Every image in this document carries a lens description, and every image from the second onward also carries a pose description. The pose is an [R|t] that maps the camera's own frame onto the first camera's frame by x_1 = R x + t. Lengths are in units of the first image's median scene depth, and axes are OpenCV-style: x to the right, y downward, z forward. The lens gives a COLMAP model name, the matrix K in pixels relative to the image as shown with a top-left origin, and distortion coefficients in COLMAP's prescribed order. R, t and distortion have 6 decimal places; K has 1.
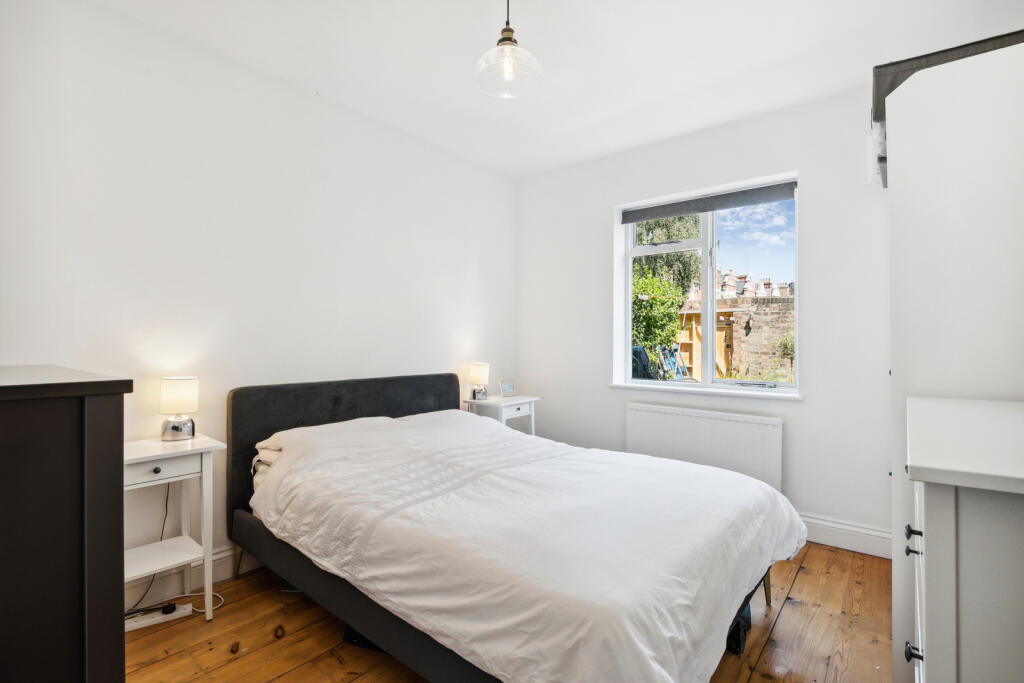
lens RADIAL K [[477.5, 0, 512.0], [0, 477.5, 341.5], [0, 0, 1]] dist [0.000019, -0.000013]
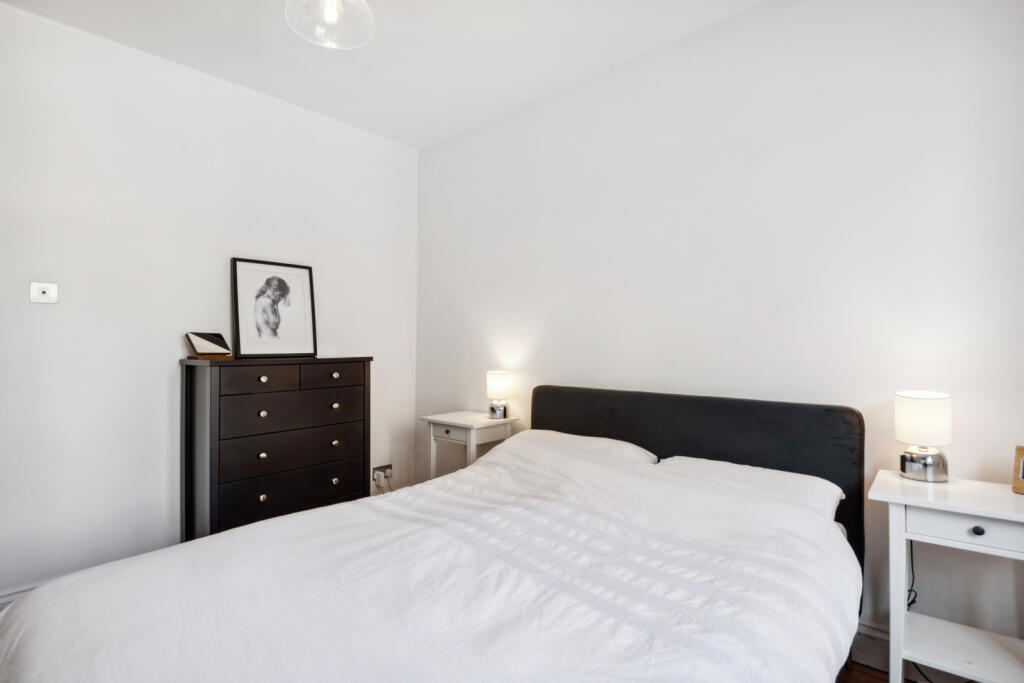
lens RADIAL K [[477.5, 0, 512.0], [0, 477.5, 341.5], [0, 0, 1]] dist [0.000019, -0.000013]
pose [[-0.048433, -0.004918, -0.998814, 0.685762], [0.008308, 0.999951, -0.005326, -0.003695], [0.998792, -0.008556, -0.048390, 1.172616]]
